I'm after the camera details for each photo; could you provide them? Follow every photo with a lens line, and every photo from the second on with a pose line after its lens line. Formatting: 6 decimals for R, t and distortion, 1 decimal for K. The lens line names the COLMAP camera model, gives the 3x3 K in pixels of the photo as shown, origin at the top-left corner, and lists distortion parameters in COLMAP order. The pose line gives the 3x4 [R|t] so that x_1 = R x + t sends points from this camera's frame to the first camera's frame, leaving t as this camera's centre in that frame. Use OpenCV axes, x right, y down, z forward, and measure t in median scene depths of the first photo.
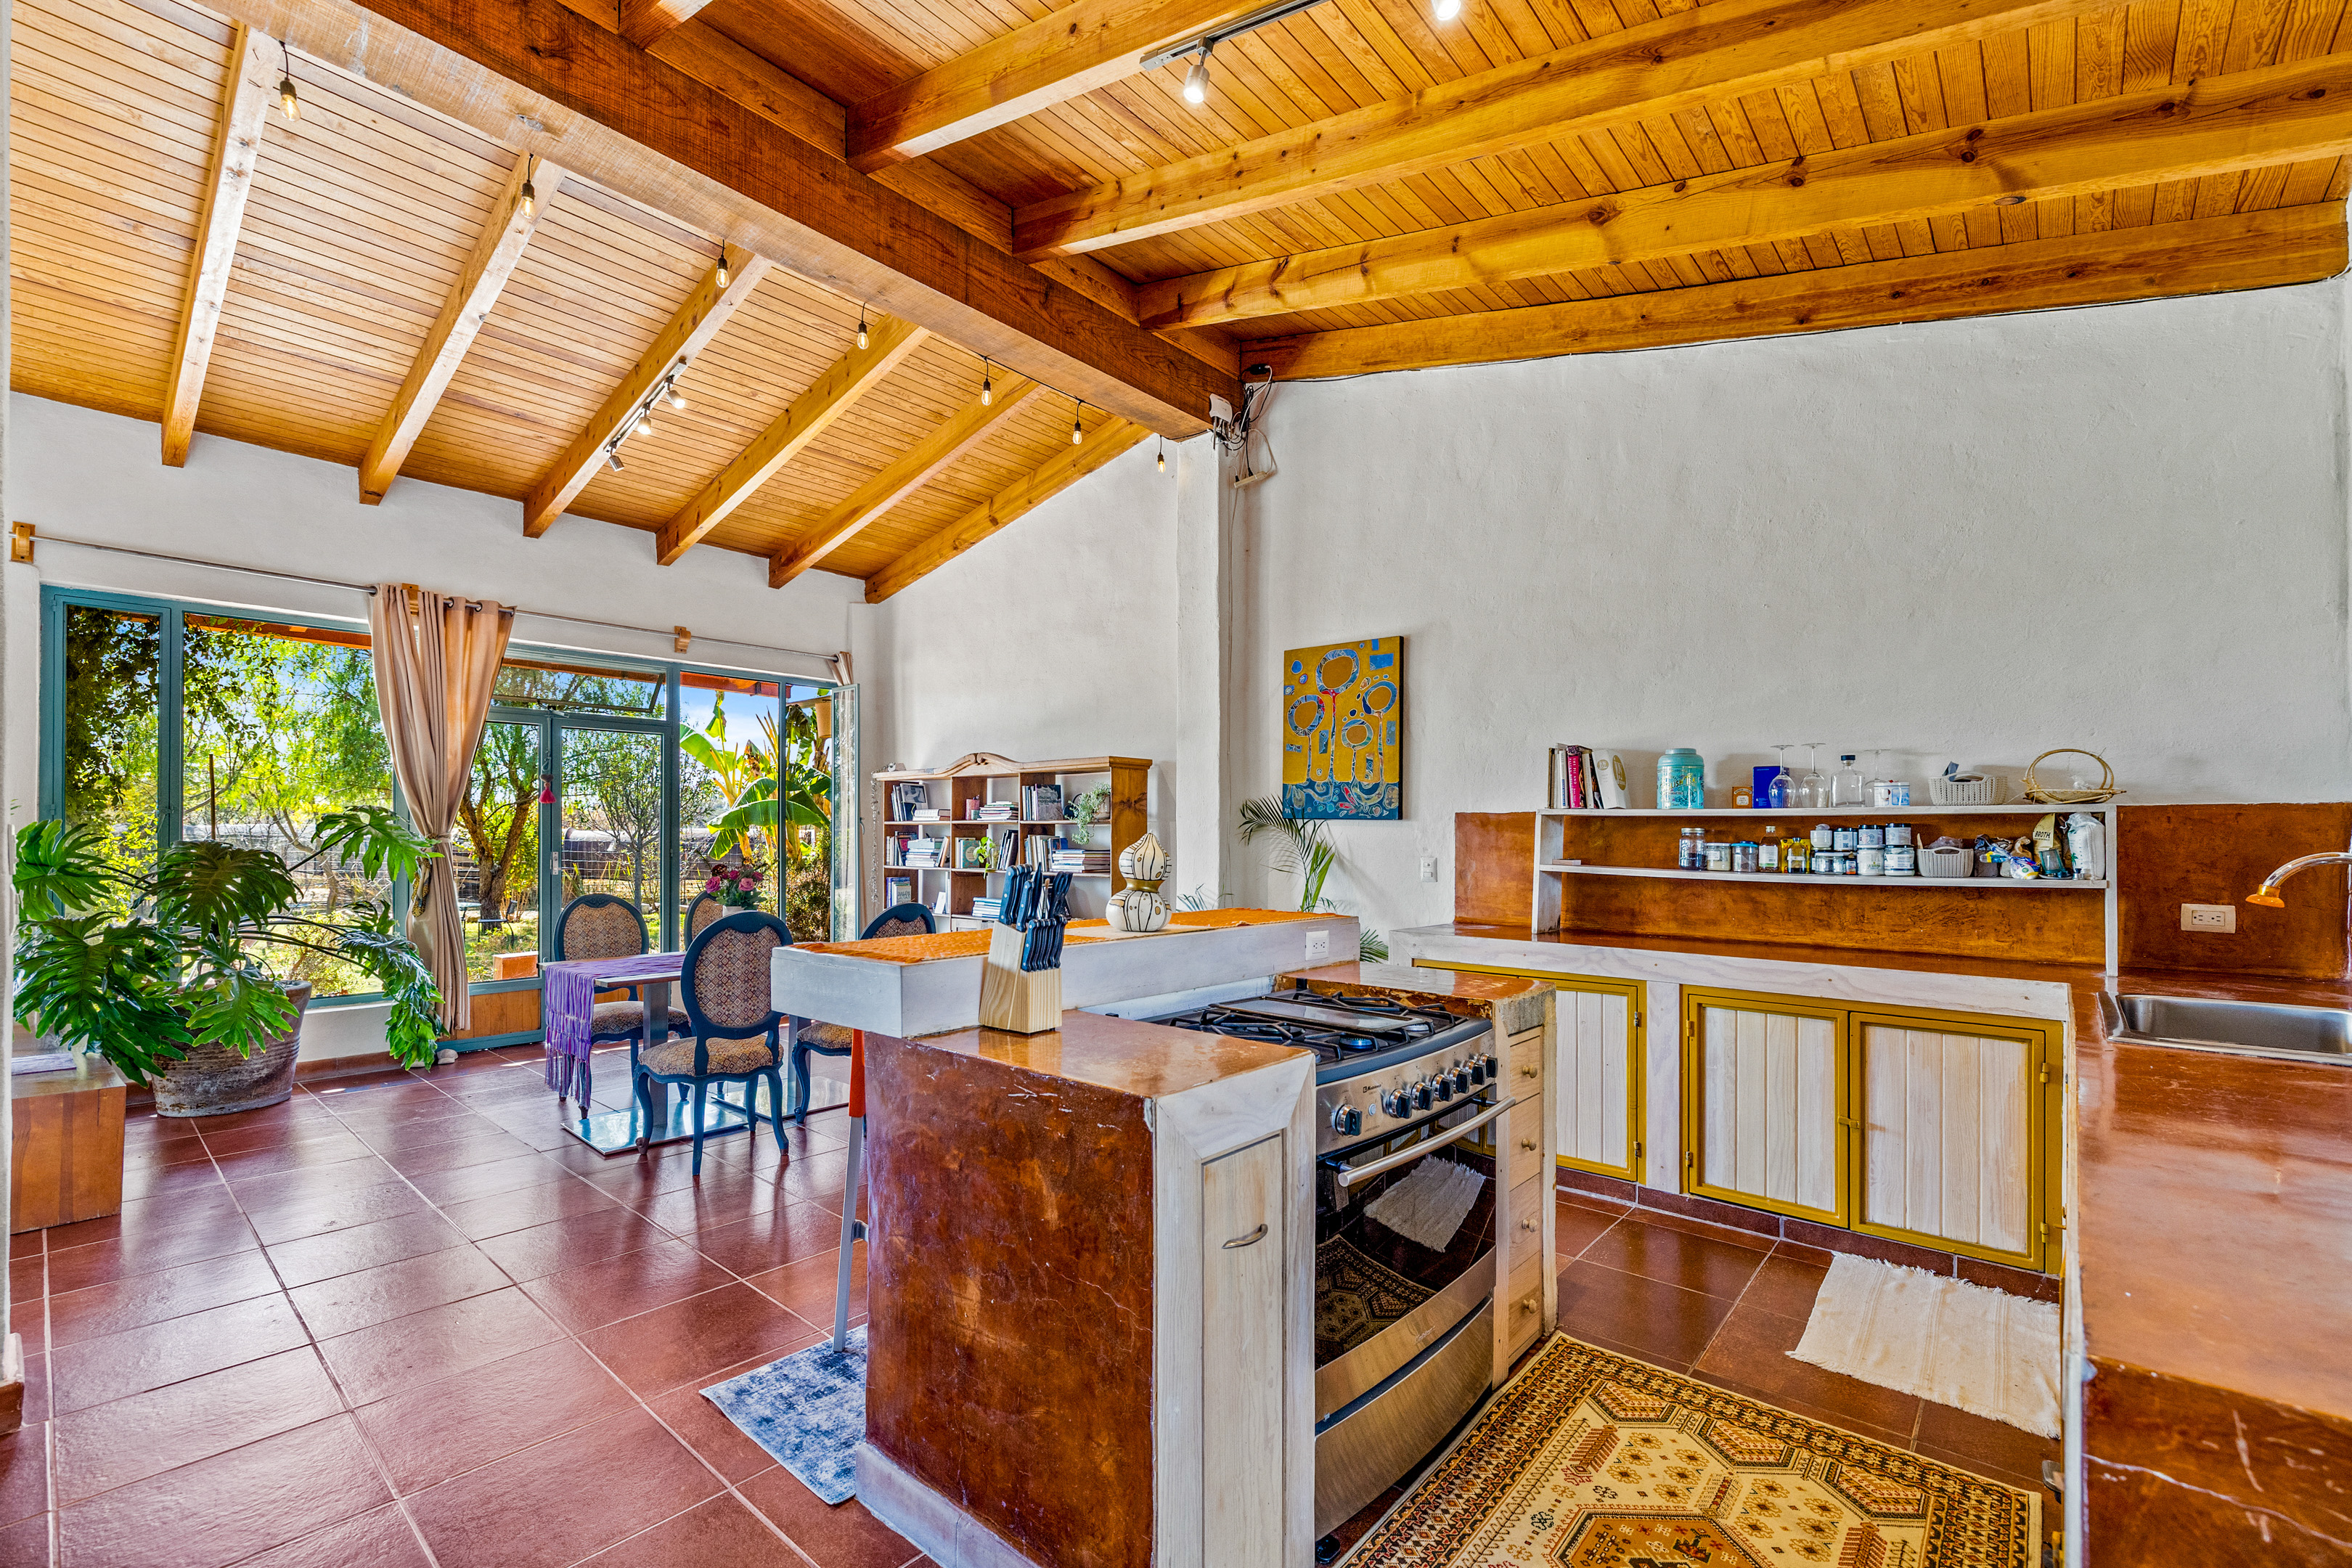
lens RADIAL K [[1007.1, 0, 1189.2], [0, 1007.1, 823.7], [0, 0, 1]] dist [-0.000878, -0.000023]
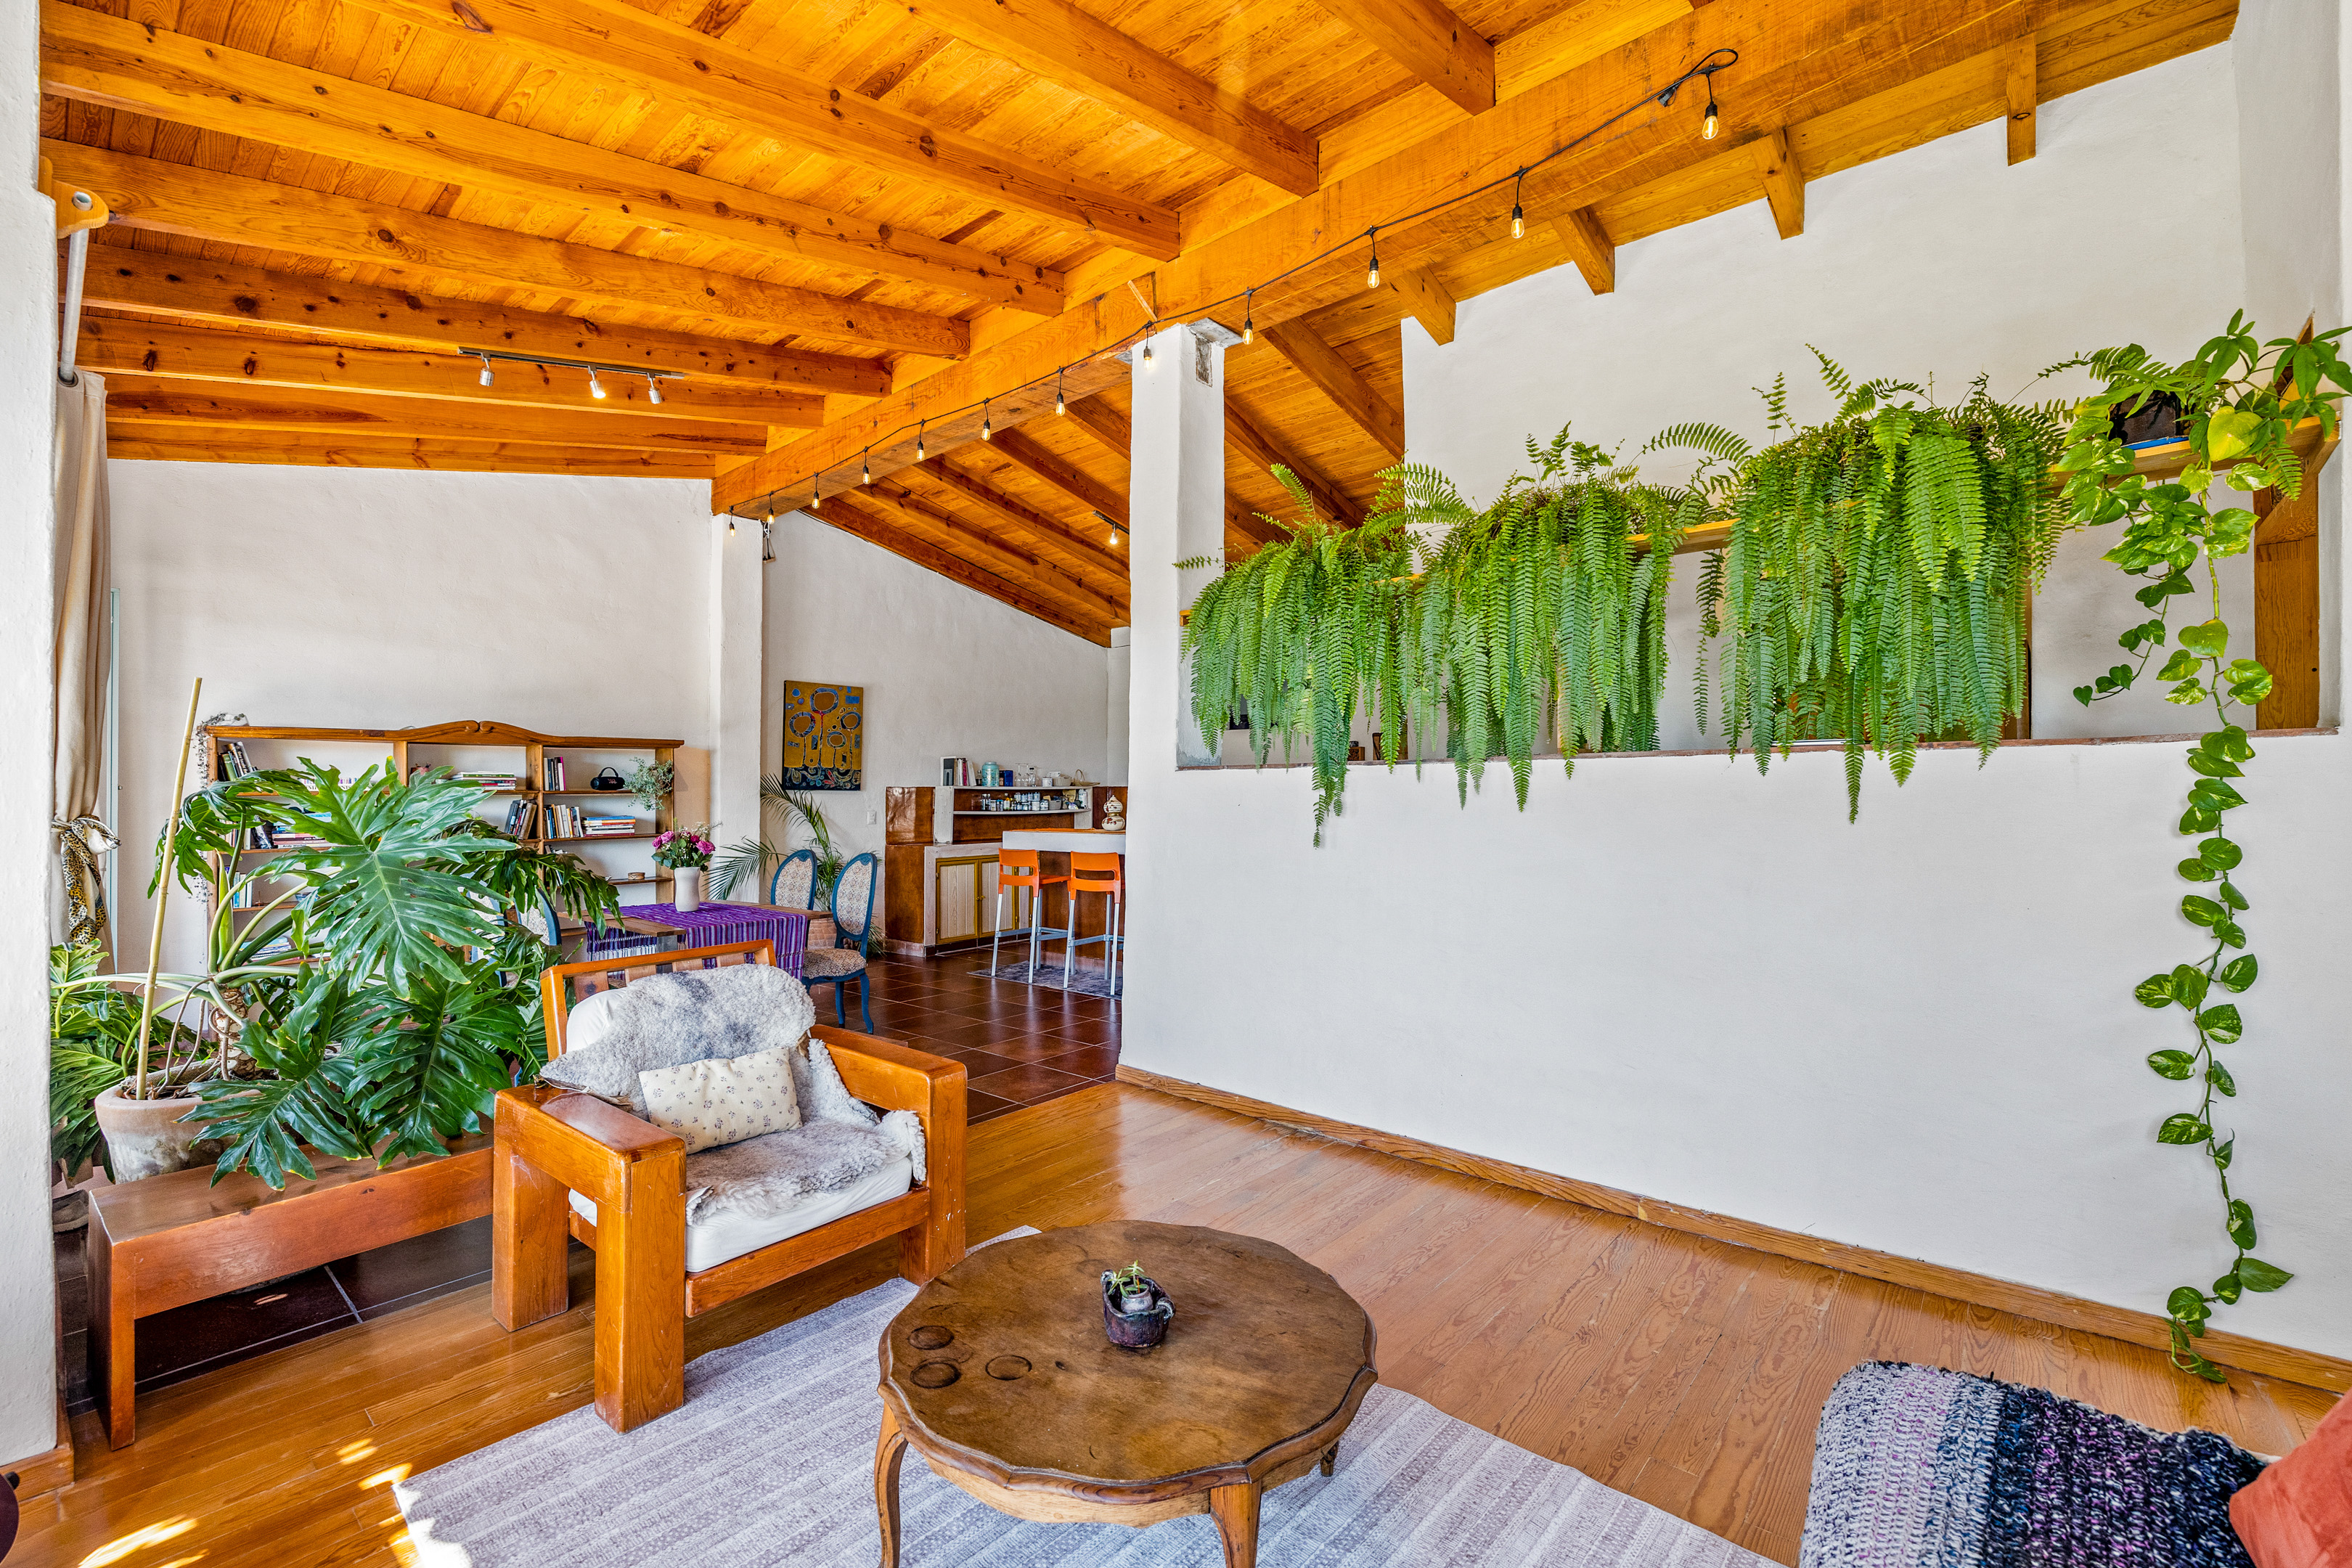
lens RADIAL K [[993.4, 0, 1176.0], [0, 993.4, 784.0], [0, 0, 1]] dist [0.006614, 0.000228]
pose [[0.002513, 0.006129, 0.999978, -1.769502], [0.002317, 0.999978, -0.006135, -0.003972], [-0.999994, 0.002332, 0.002498, 0.503593]]
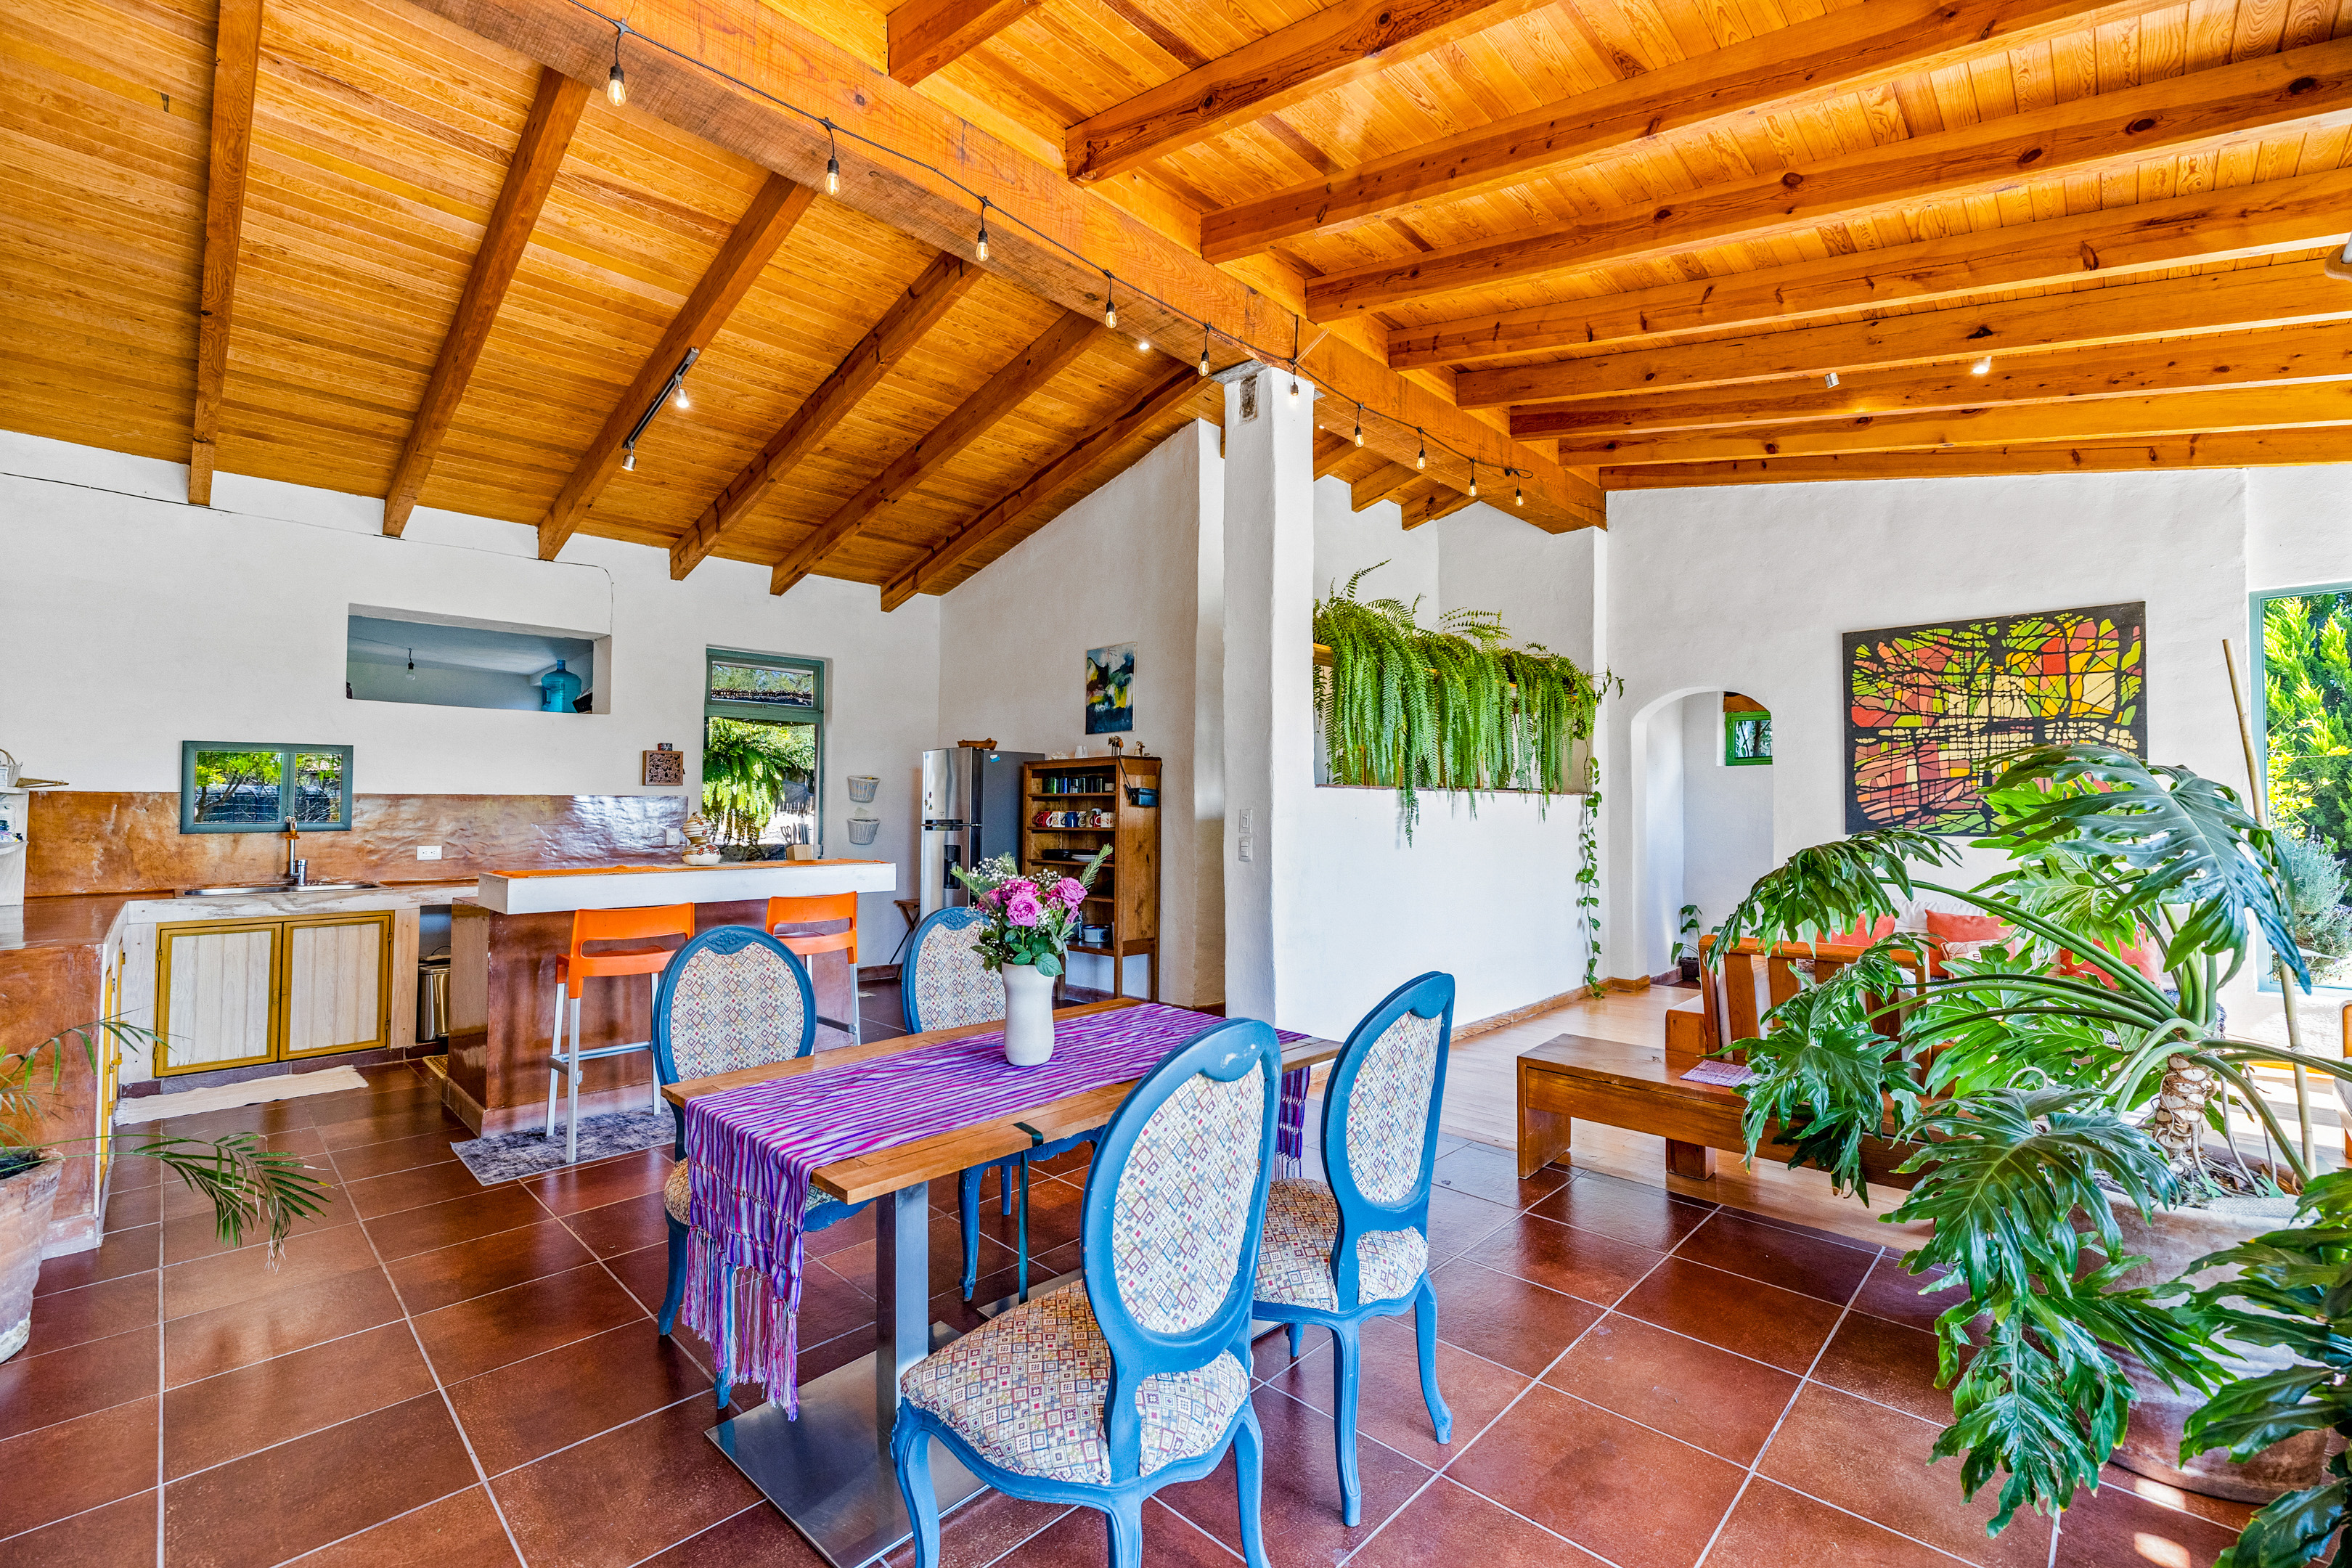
lens RADIAL K [[993.4, 0, 1176.0], [0, 993.4, 784.0], [0, 0, 1]] dist [0.006614, 0.000228]
pose [[-0.998208, 0.000883, 0.059838, -0.609768], [-0.001202, 0.999394, -0.034794, 0.014136], [-0.059833, -0.034803, -0.997602, 1.680444]]
